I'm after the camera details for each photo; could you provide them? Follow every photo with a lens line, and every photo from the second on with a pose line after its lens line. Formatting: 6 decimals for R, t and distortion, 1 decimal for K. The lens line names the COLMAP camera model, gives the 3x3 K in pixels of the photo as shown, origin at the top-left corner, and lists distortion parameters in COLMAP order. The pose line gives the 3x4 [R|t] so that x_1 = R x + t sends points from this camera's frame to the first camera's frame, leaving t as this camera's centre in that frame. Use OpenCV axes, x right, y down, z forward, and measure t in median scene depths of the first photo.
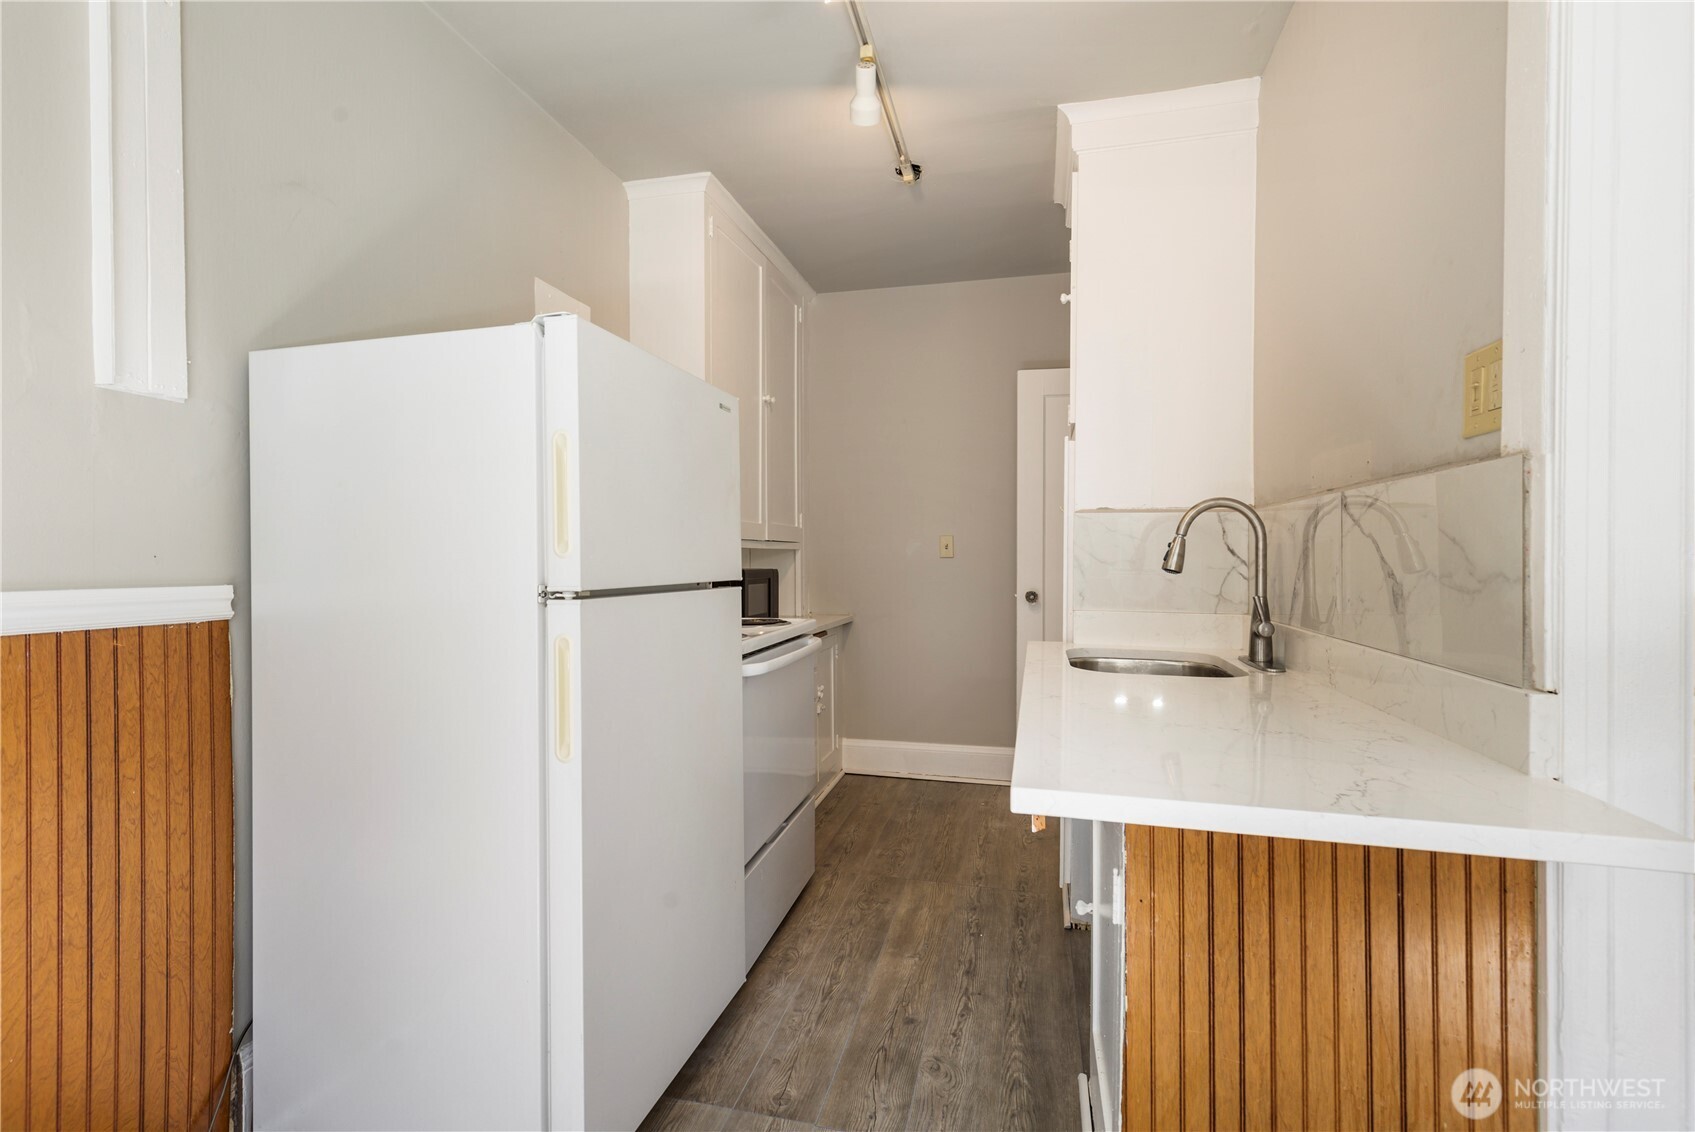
lens RADIAL K [[782.2, 0, 839.8], [0, 782.2, 551.9], [0, 0, 1]] dist [0.002192, 0.000009]
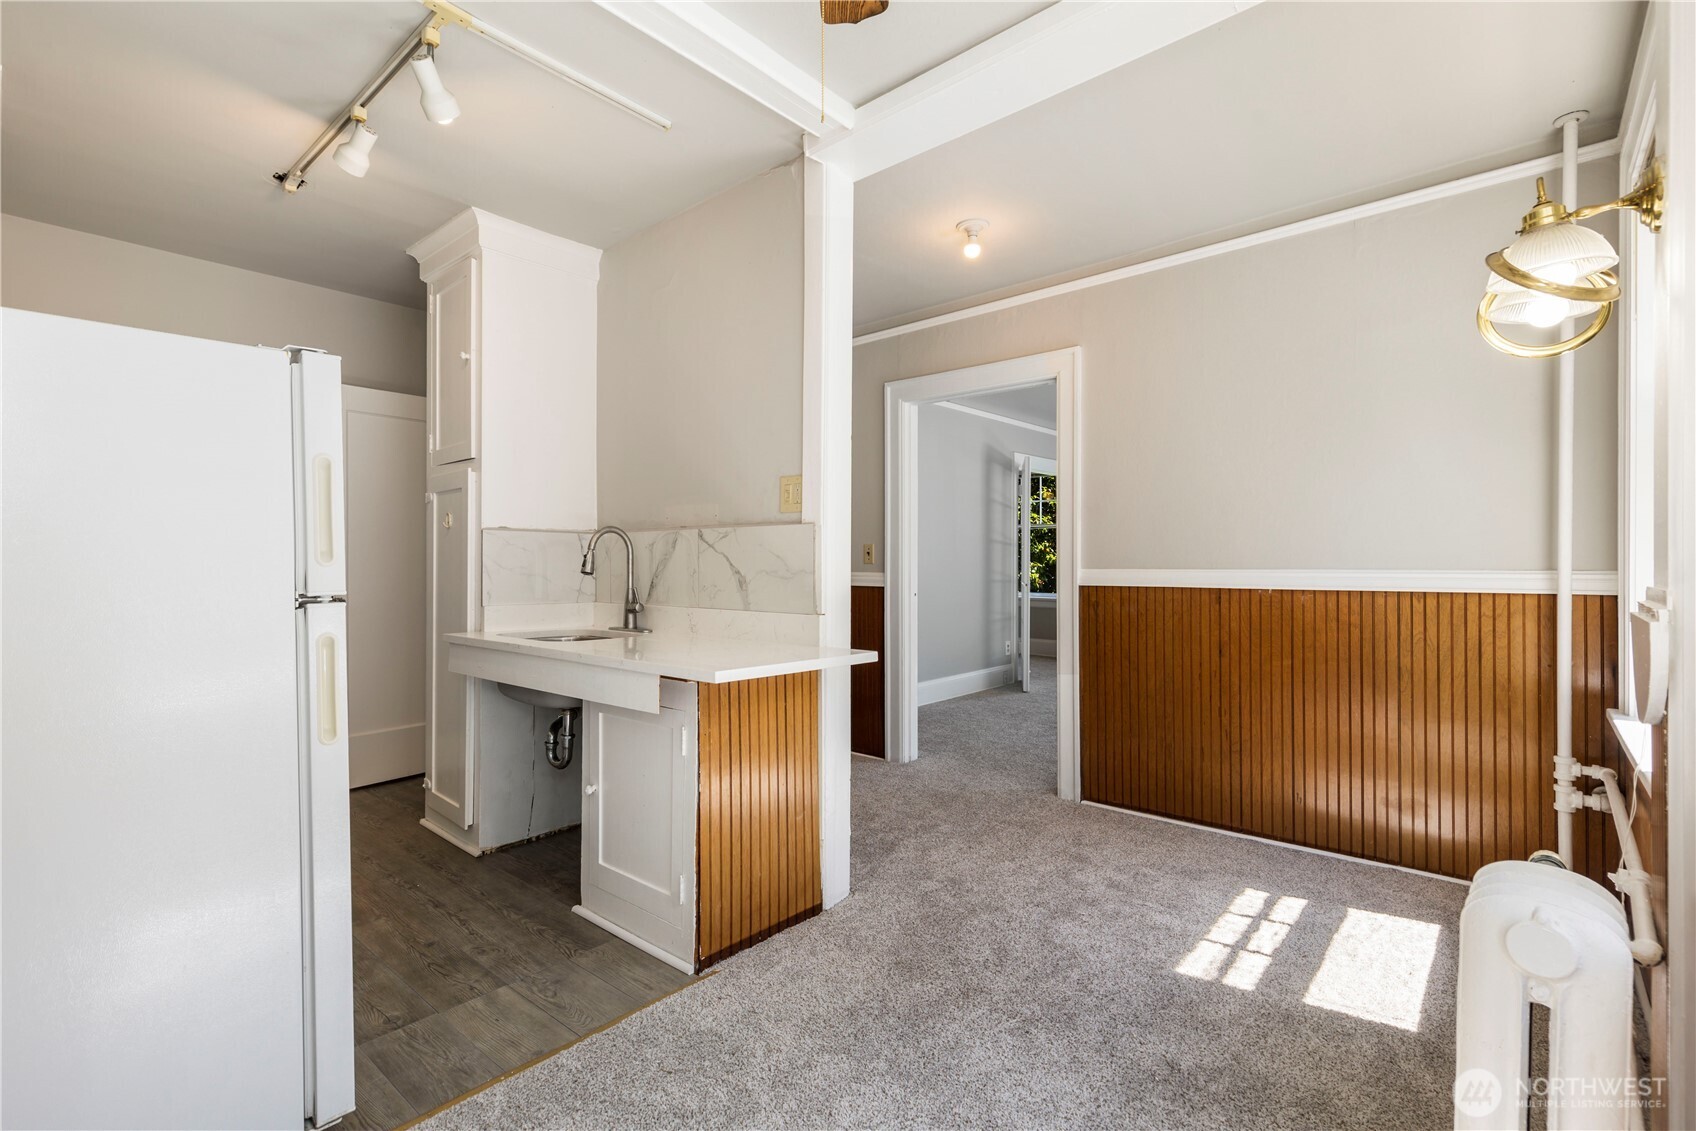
lens RADIAL K [[788.0, 0, 851.8], [0, 788.0, 558.3], [0, 0, 1]] dist [0.001948, -0.000466]
pose [[0.443463, 0.003965, 0.896284, -0.964076], [-0.002927, 0.999991, -0.002975, -0.002454], [-0.896288, -0.001304, 0.443470, -0.180328]]
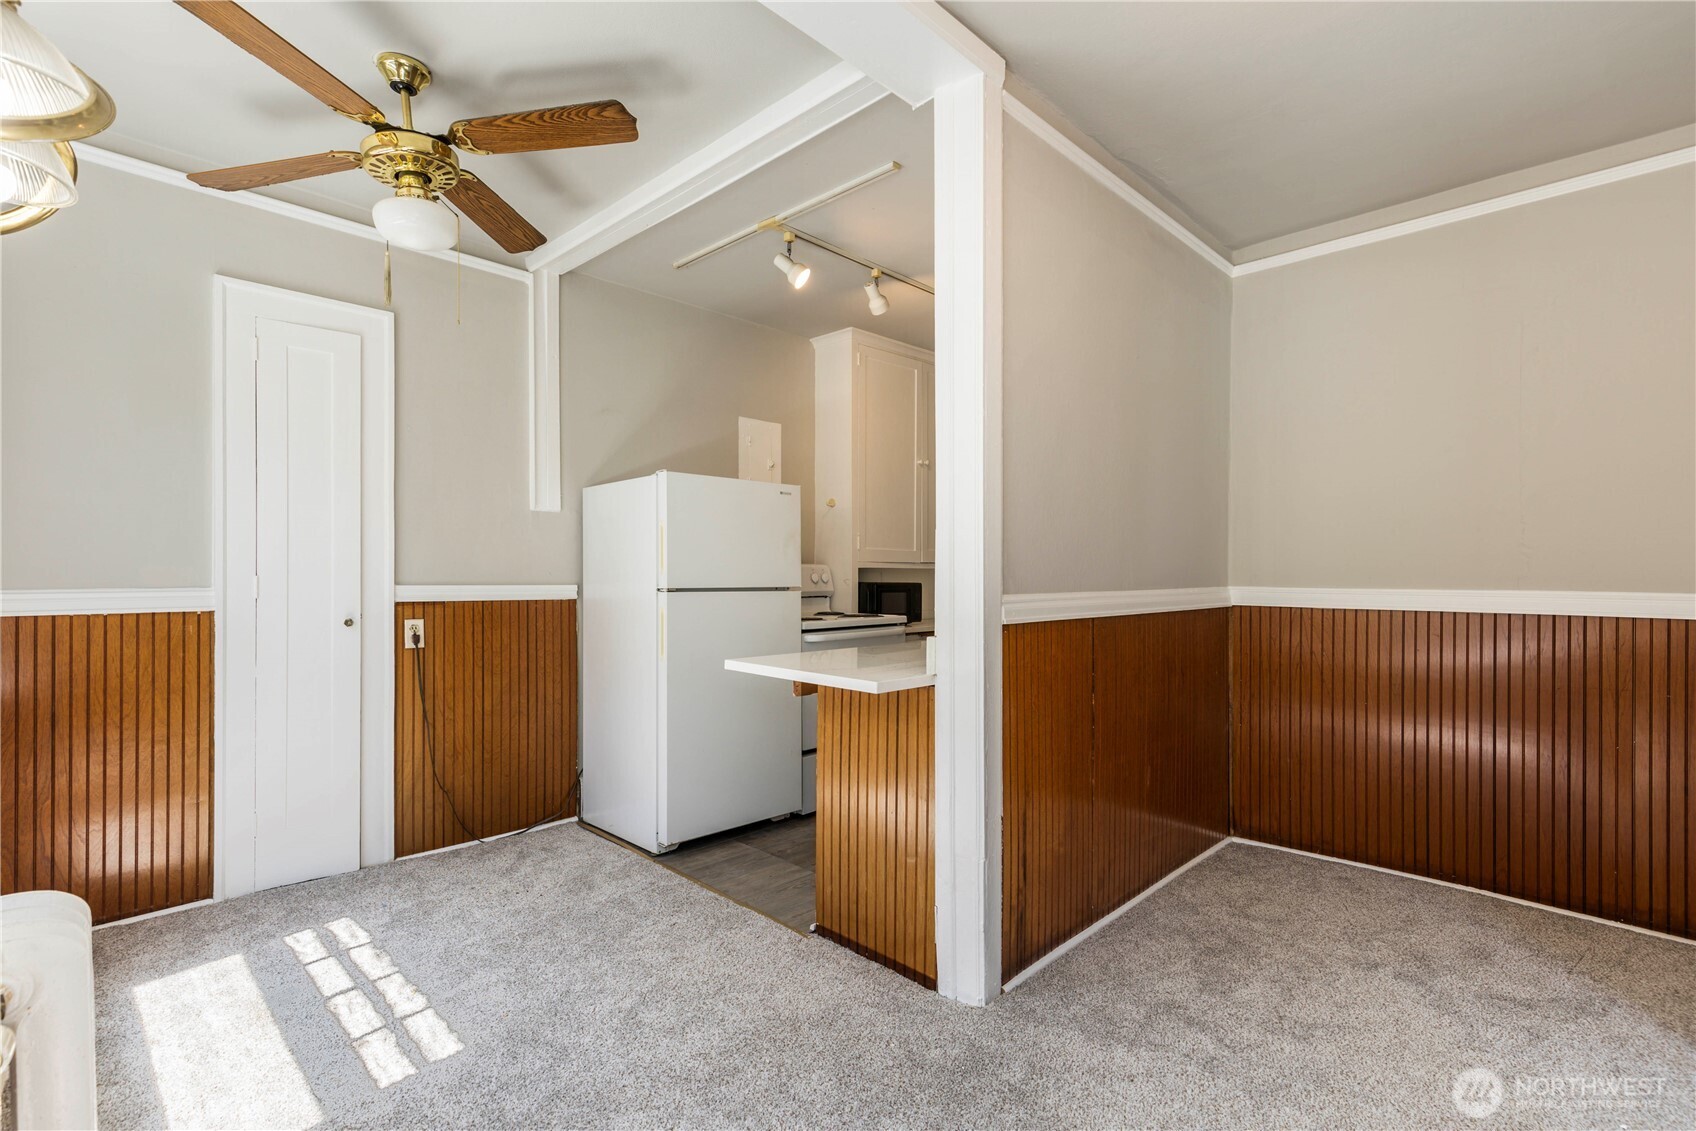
lens RADIAL K [[808.8, 0, 848.0], [0, 808.8, 565.5], [0, 0, 1]] dist [0.003060, 0.001064]
pose [[0.854797, -0.001355, -0.518961, 1.292230], [-0.000931, 0.999991, -0.004143, -0.008669], [0.518962, 0.004025, 0.854788, -0.737788]]
